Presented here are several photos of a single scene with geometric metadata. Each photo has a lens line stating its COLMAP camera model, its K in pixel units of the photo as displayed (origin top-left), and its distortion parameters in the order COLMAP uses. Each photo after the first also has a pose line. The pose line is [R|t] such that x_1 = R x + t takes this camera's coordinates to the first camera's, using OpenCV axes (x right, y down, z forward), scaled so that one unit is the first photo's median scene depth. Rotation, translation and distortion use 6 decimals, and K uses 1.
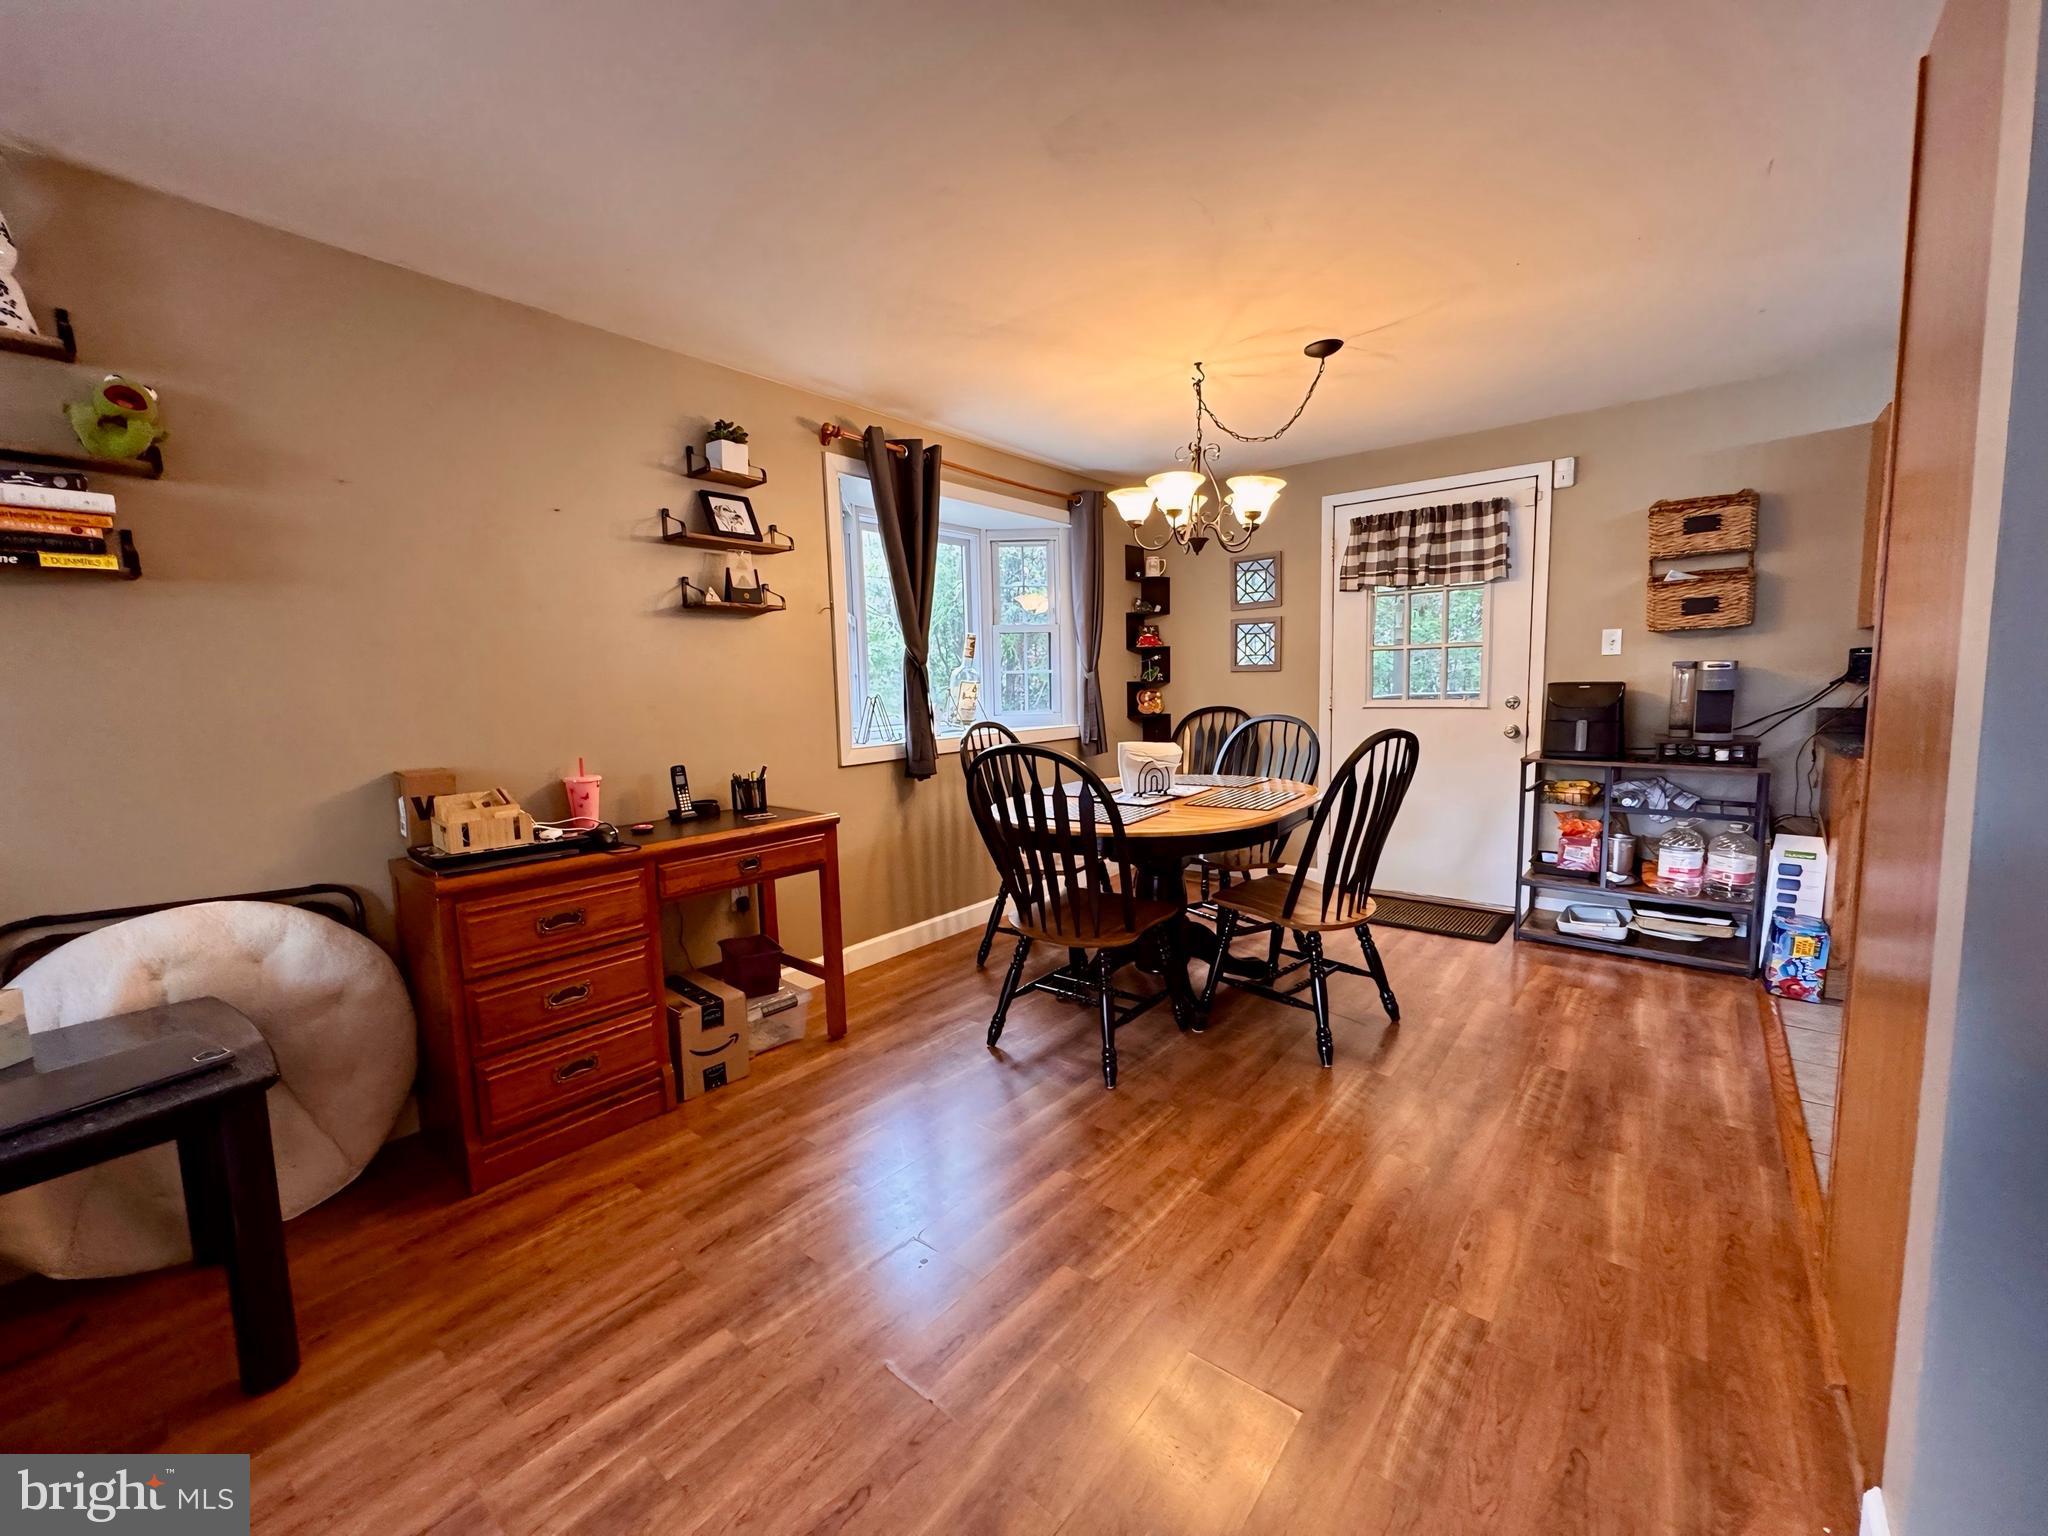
lens RADIAL K [[818.3, 0, 1025.4], [0, 818.3, 762.6], [0, 0, 1]] dist [-0.001714, 0.000378]
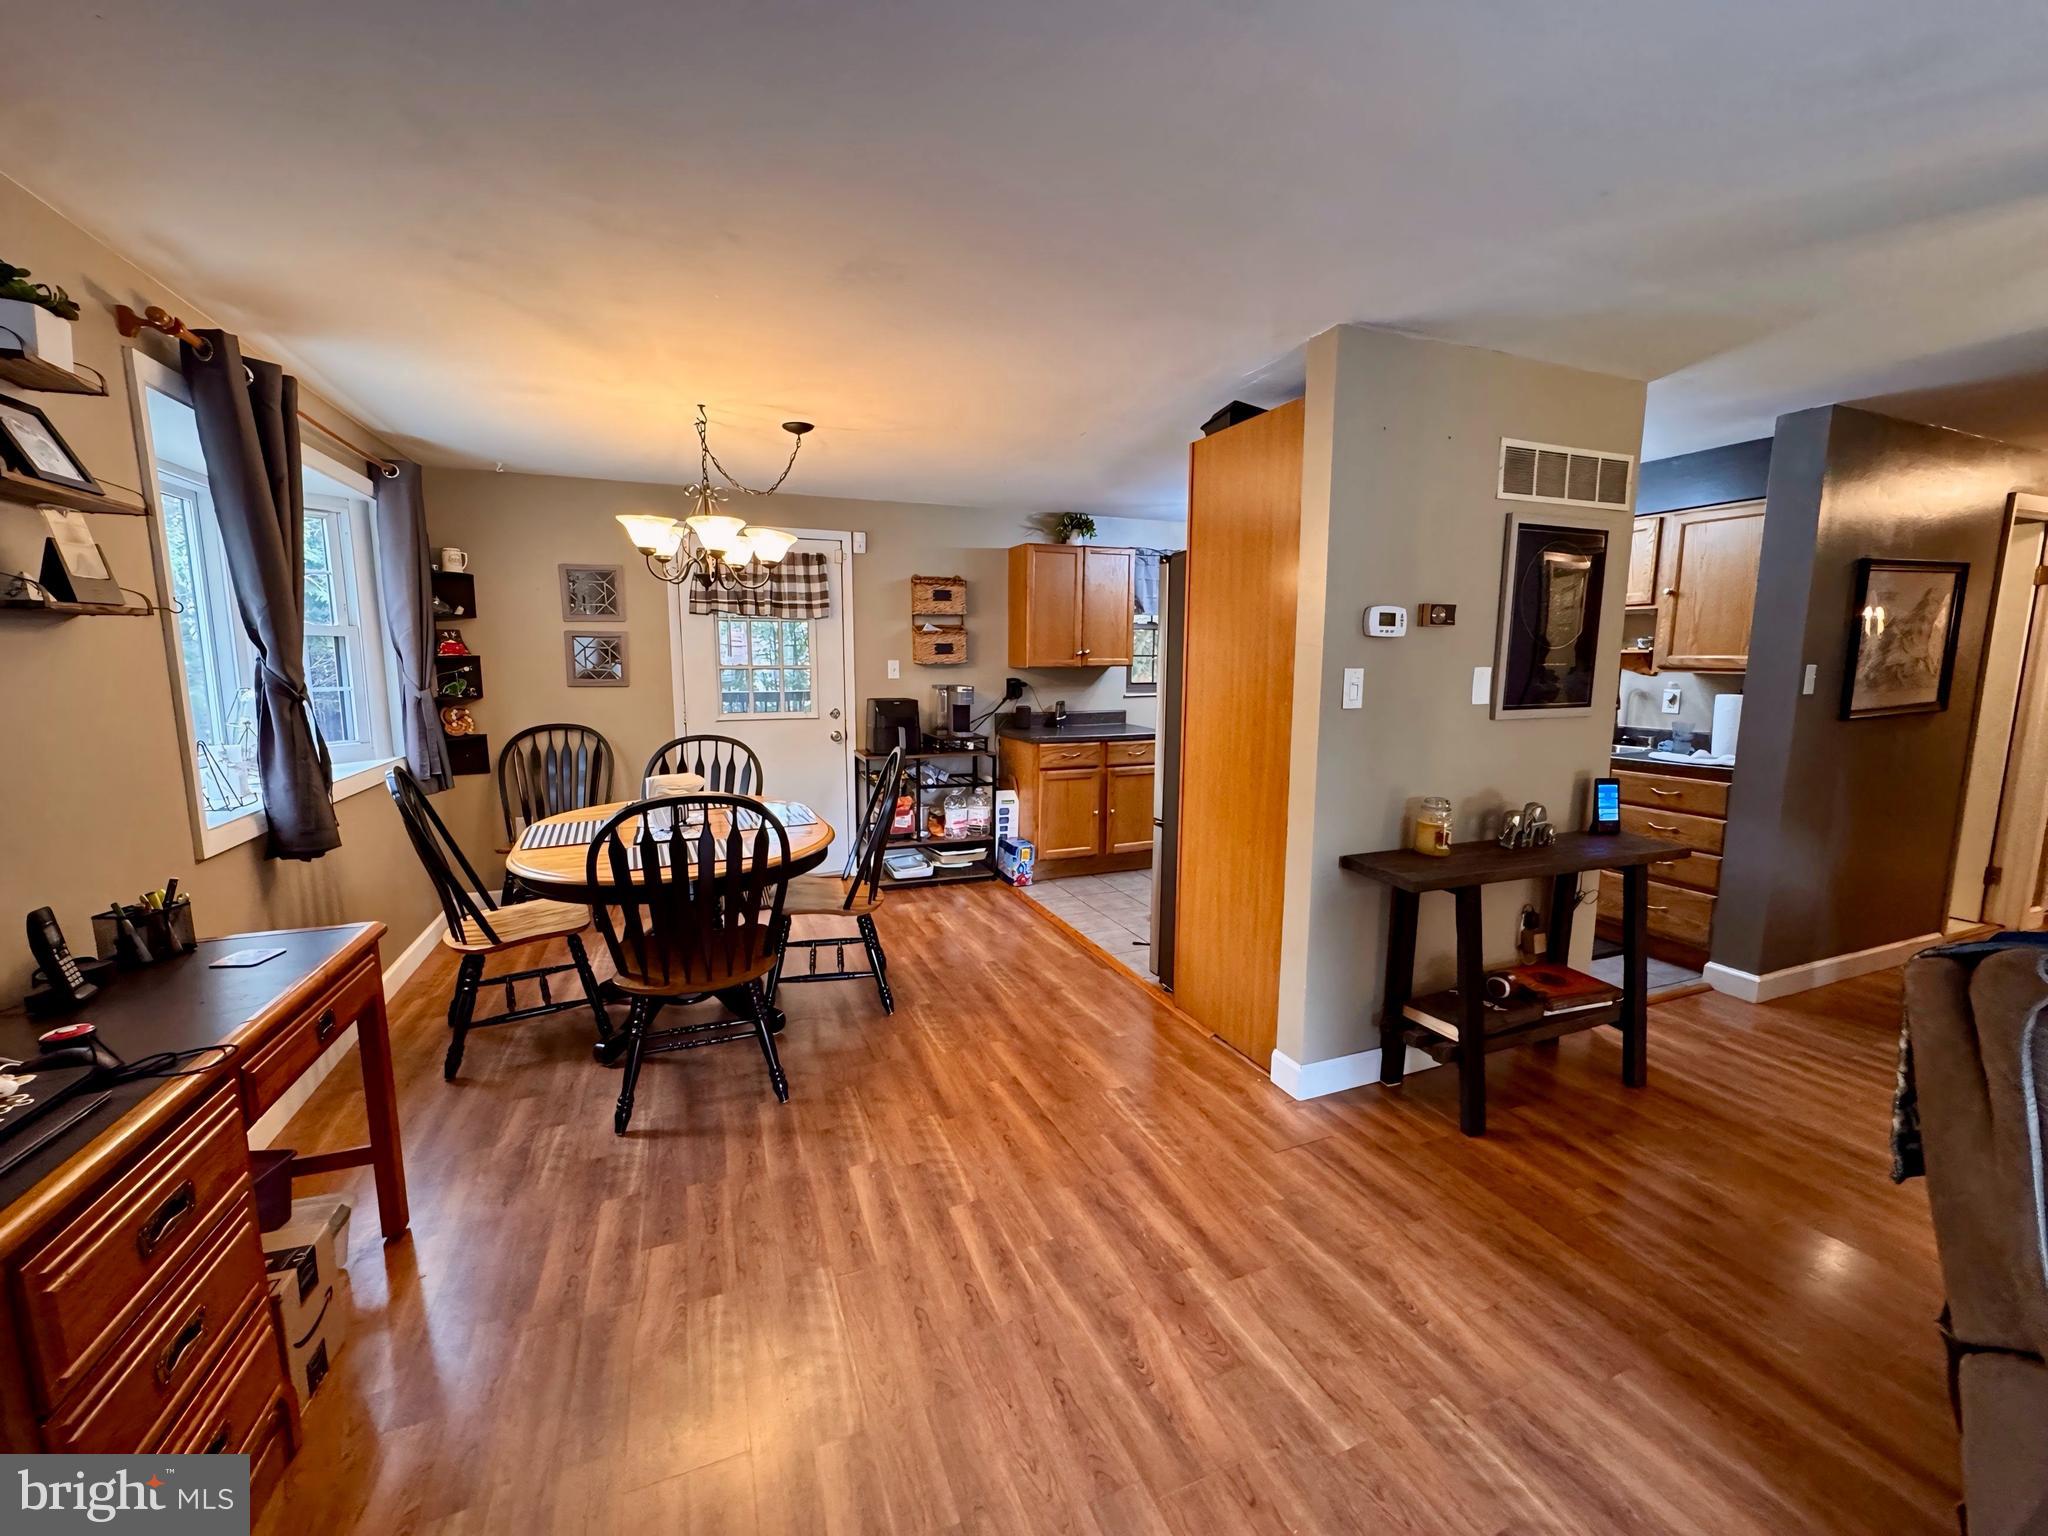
lens RADIAL K [[818.3, 0, 1021.3], [0, 818.3, 763.1], [0, 0, 1]] dist [-0.001714, 0.000378]
pose [[0.479664, -0.088832, 0.872944, -0.549120], [0.072236, 0.995483, 0.061610, -0.074761], [-0.874474, 0.033506, 0.483915, 0.167366]]
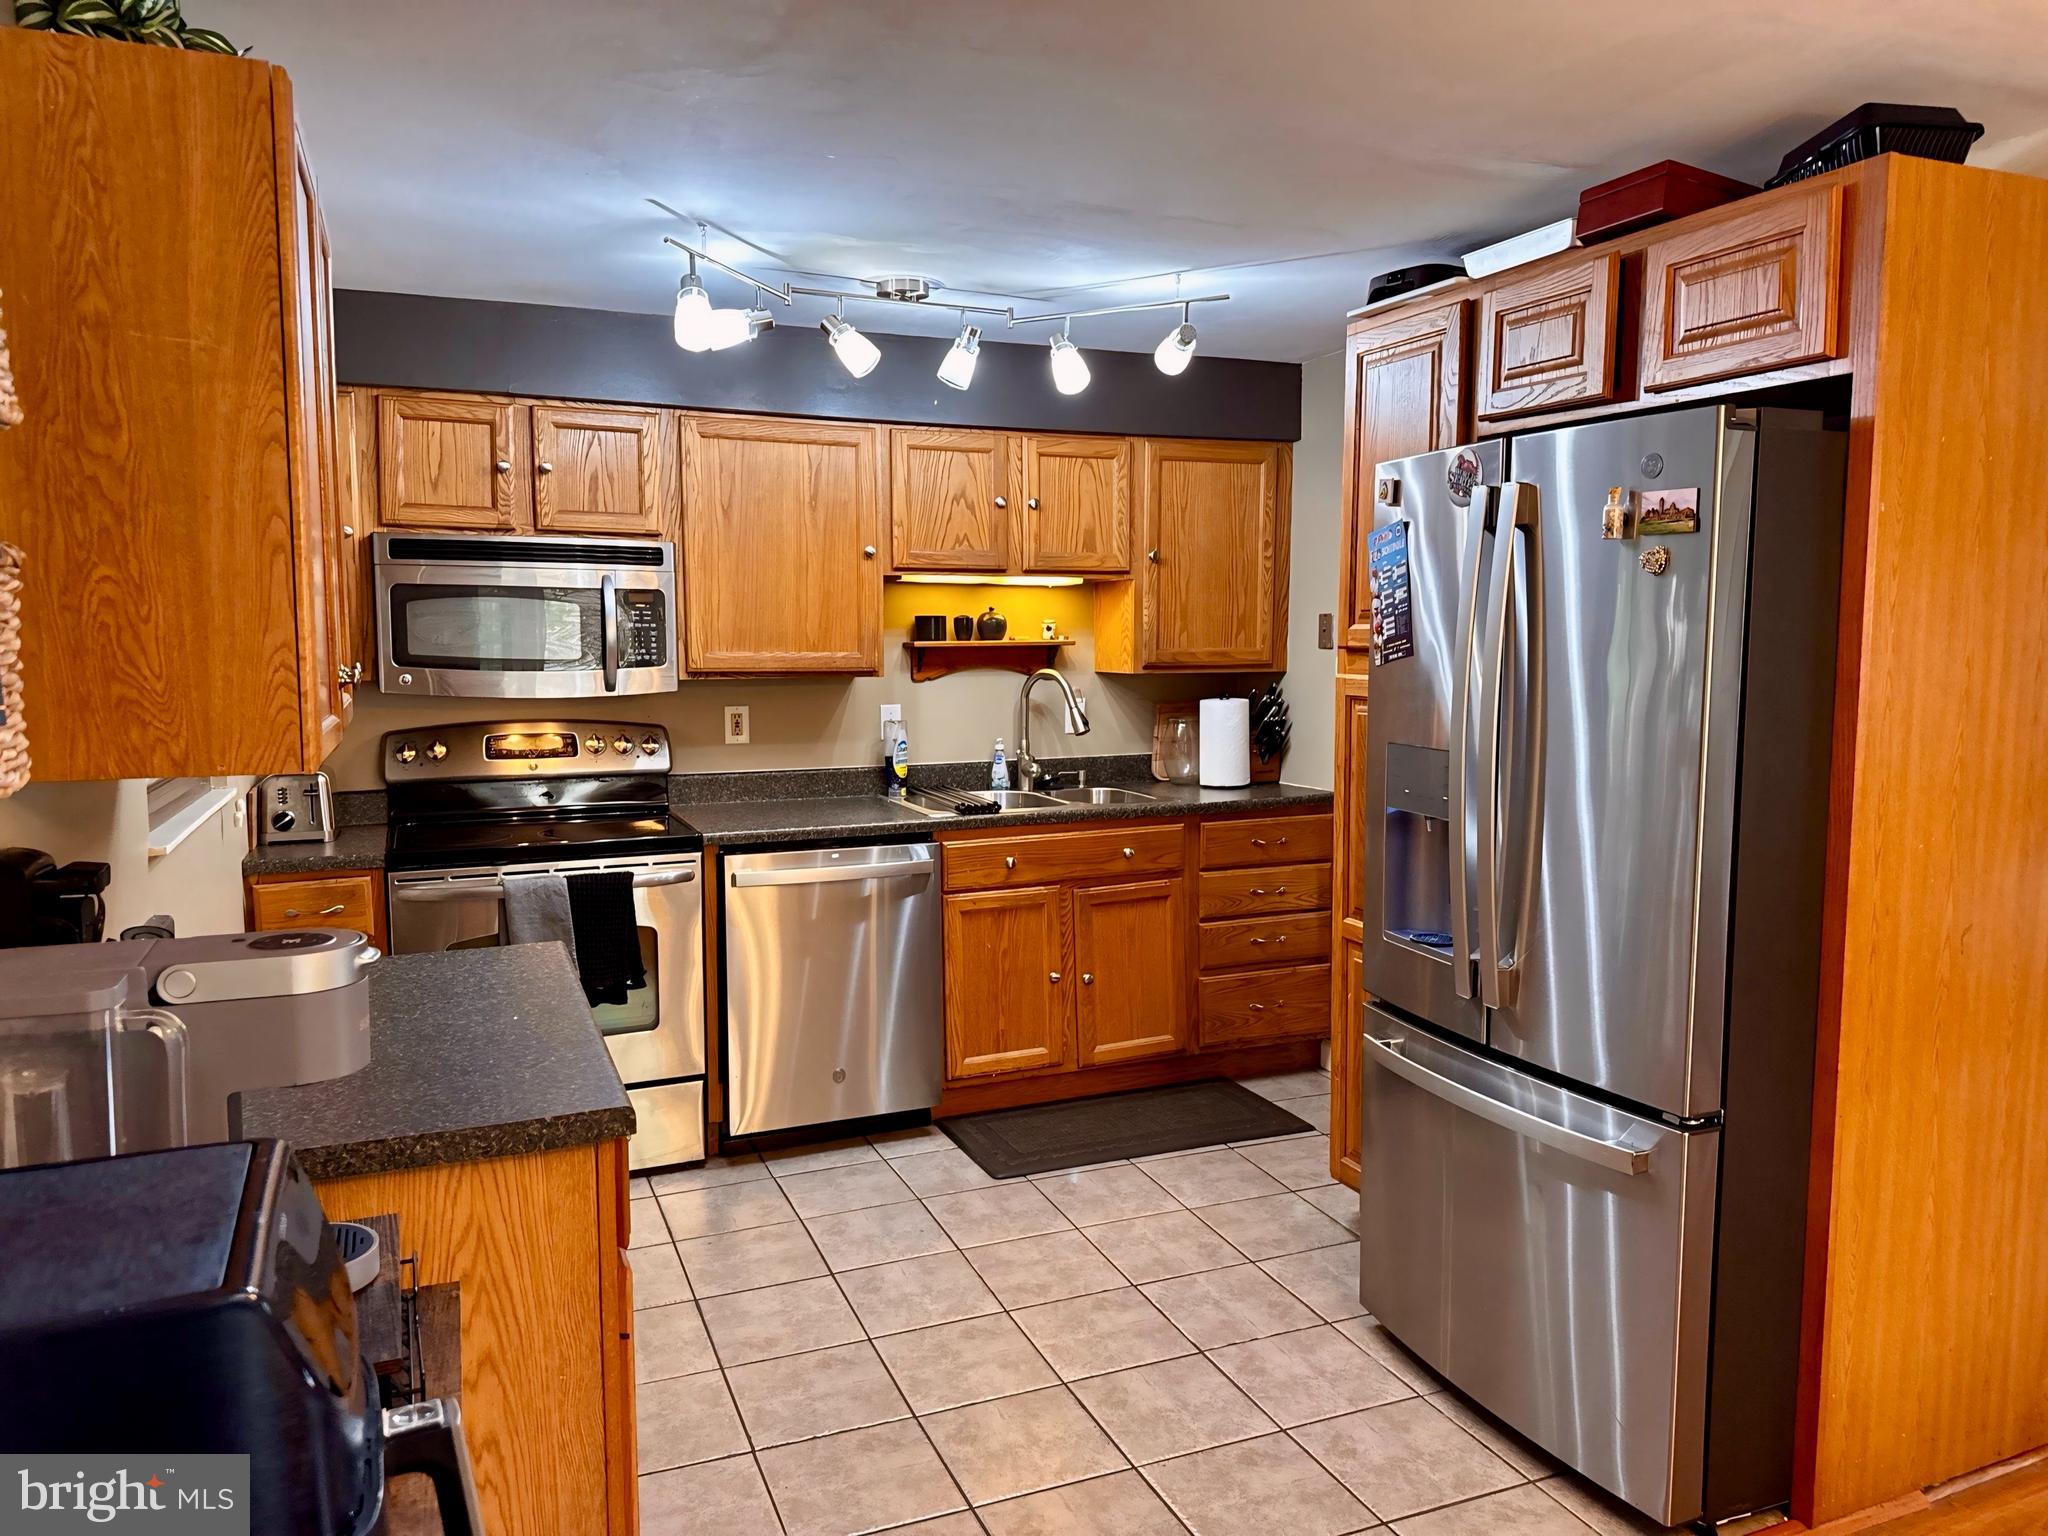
lens RADIAL K [[1443.5, 0, 1030.1], [0, 1443.5, 775.6], [0, 0, 1]] dist [0.011733, -0.008407]
pose [[-0.878958, -0.020256, 0.476470, 0.540112], [0.075280, 0.980678, 0.180563, -0.254515], [-0.470921, 0.194576, -0.860450, 1.395198]]
